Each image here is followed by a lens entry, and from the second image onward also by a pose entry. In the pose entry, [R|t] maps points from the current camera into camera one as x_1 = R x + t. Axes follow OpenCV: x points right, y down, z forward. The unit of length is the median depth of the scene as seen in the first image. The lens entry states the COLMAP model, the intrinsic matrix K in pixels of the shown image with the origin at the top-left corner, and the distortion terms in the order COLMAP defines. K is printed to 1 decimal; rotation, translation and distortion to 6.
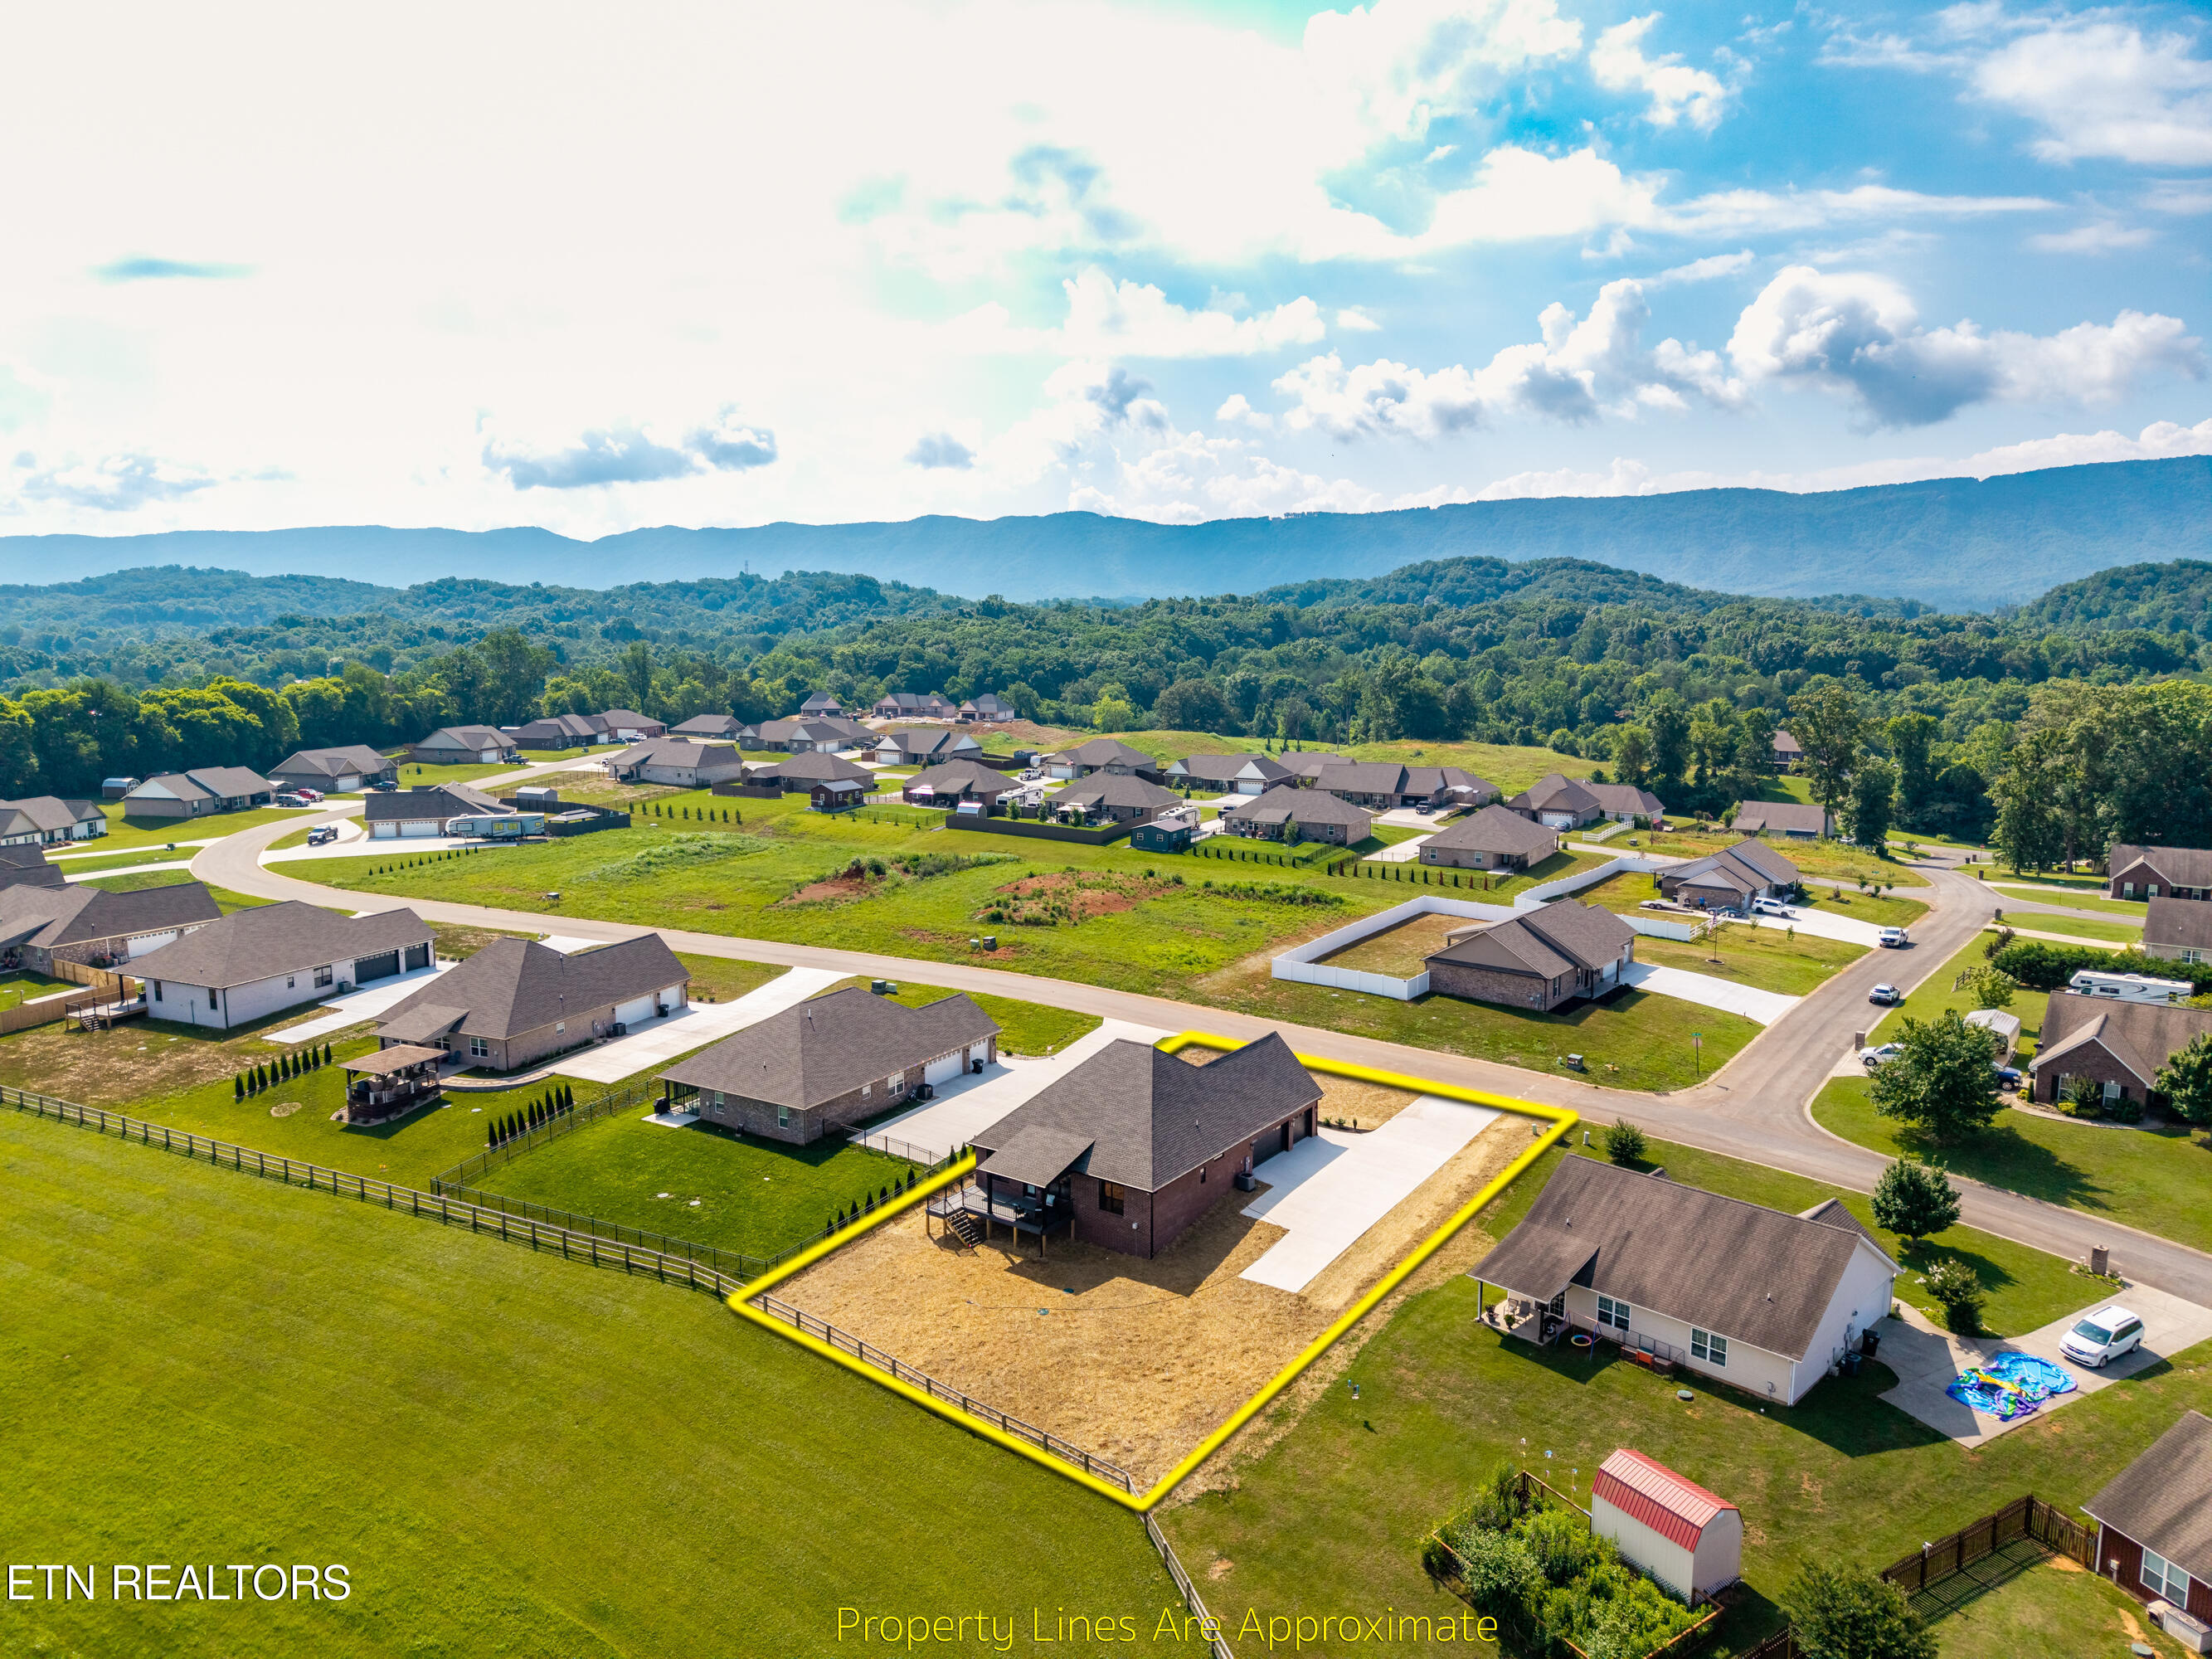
lens RADIAL K [[1468.1, 0, 1106.0], [0, 1468.1, 829.5], [0, 0, 1]] dist [0.071695, -0.101579]
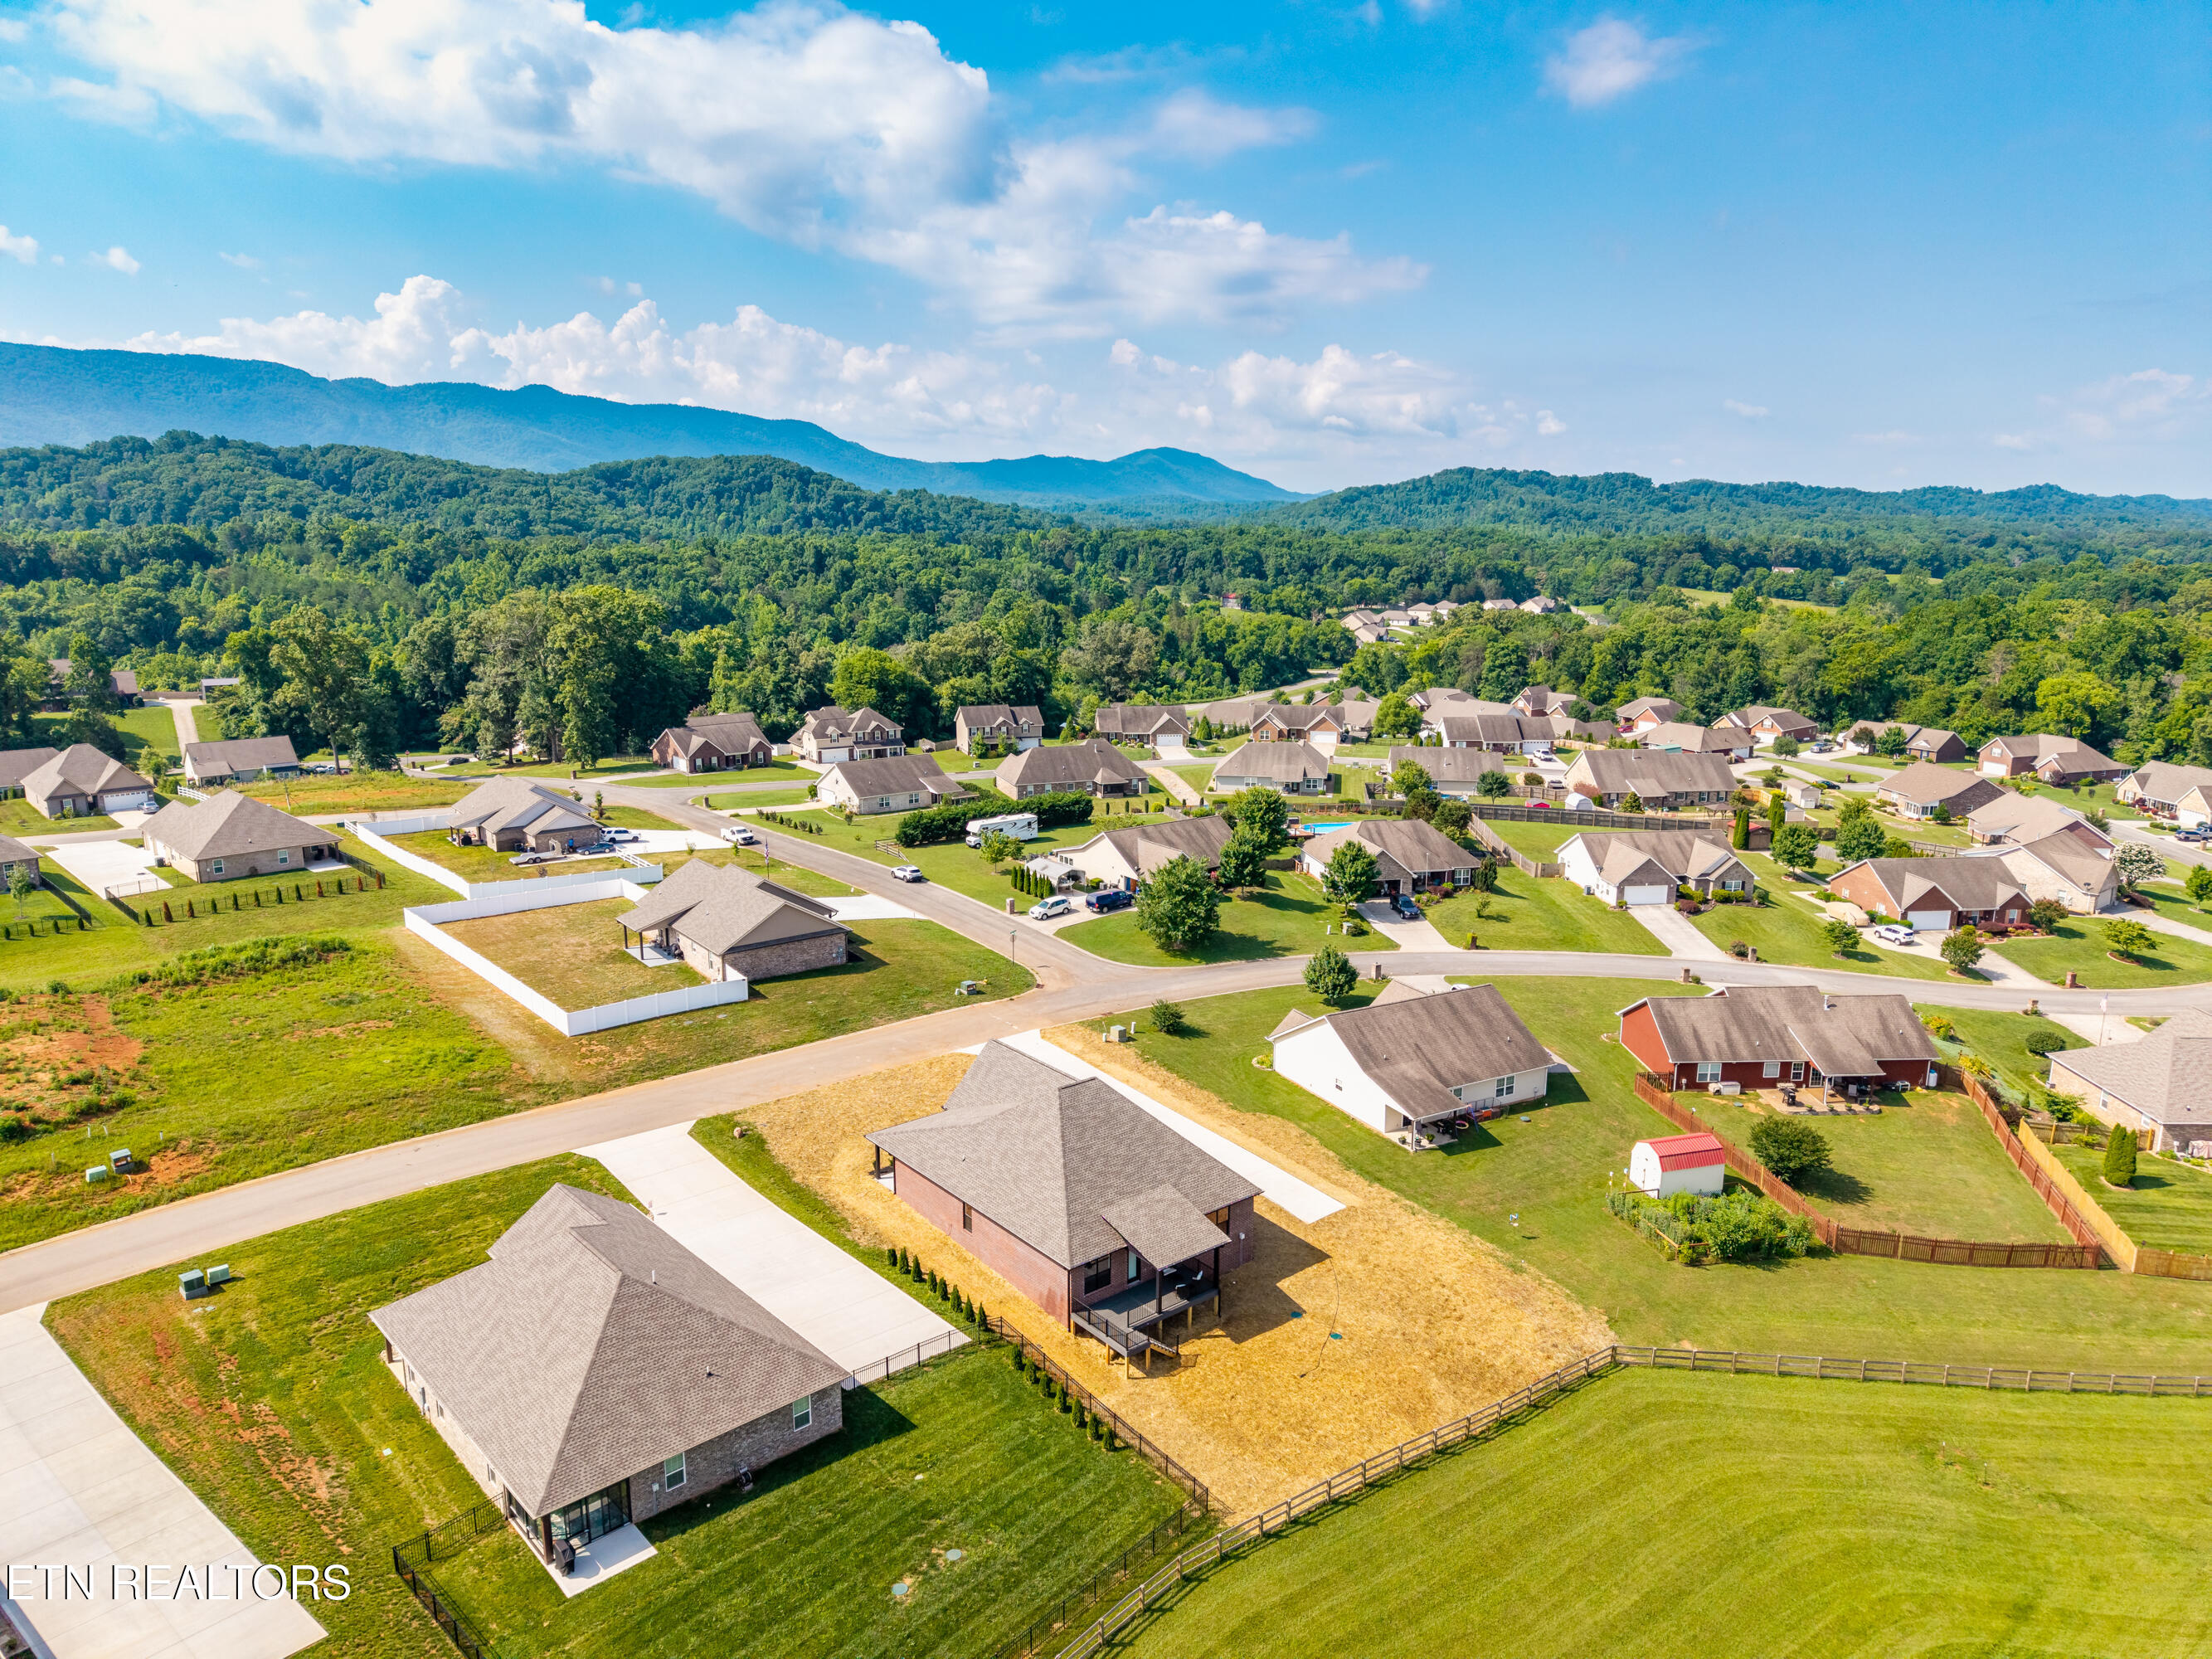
lens RADIAL K [[1466.1, 0, 1112.8], [0, 1466.1, 844.9], [0, 0, 1]] dist [0.055556, -0.066861]
pose [[0.268231, -0.215513, 0.938939, -0.359378], [0.131013, 0.973761, 0.186079, -0.073771], [-0.954404, 0.073101, 0.289427, 0.323721]]
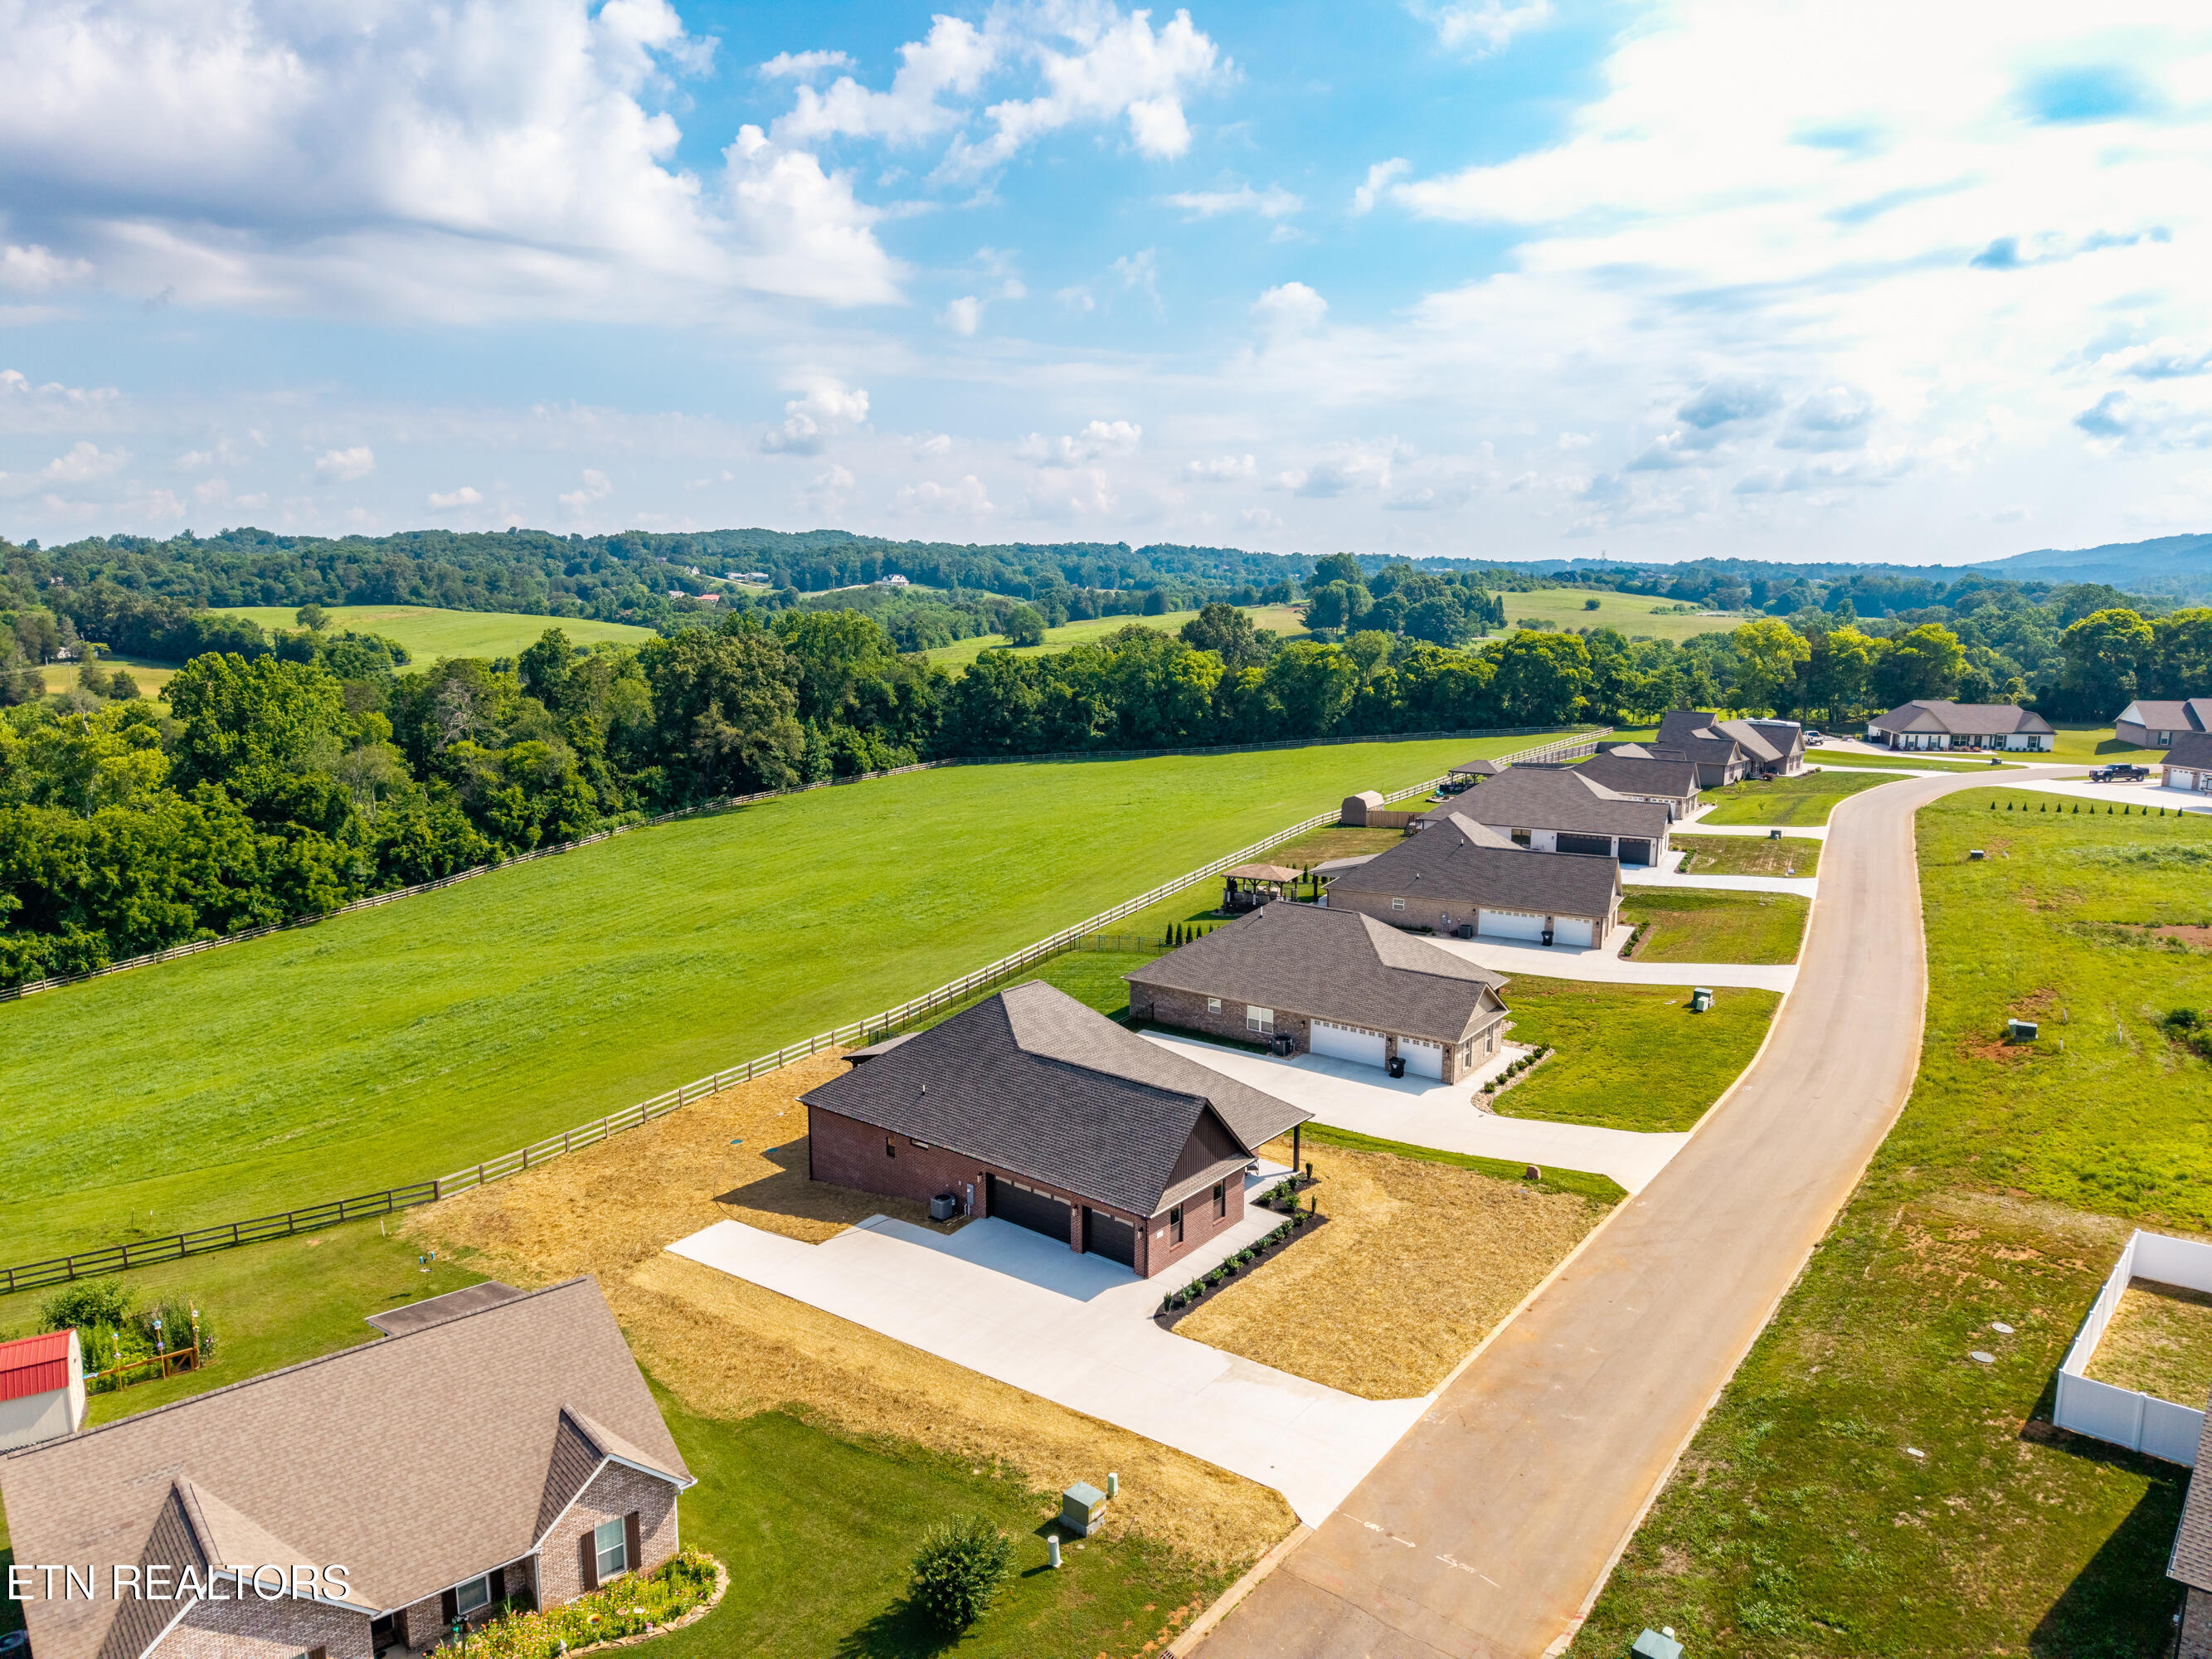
lens RADIAL K [[1466.1, 0, 1112.8], [0, 1466.1, 844.9], [0, 0, 1]] dist [0.055556, -0.066861]
pose [[-0.059474, 0.177925, -0.982245, 0.339222], [-0.139918, 0.972787, 0.184684, -0.032451], [0.988375, 0.148418, -0.032960, 0.484927]]
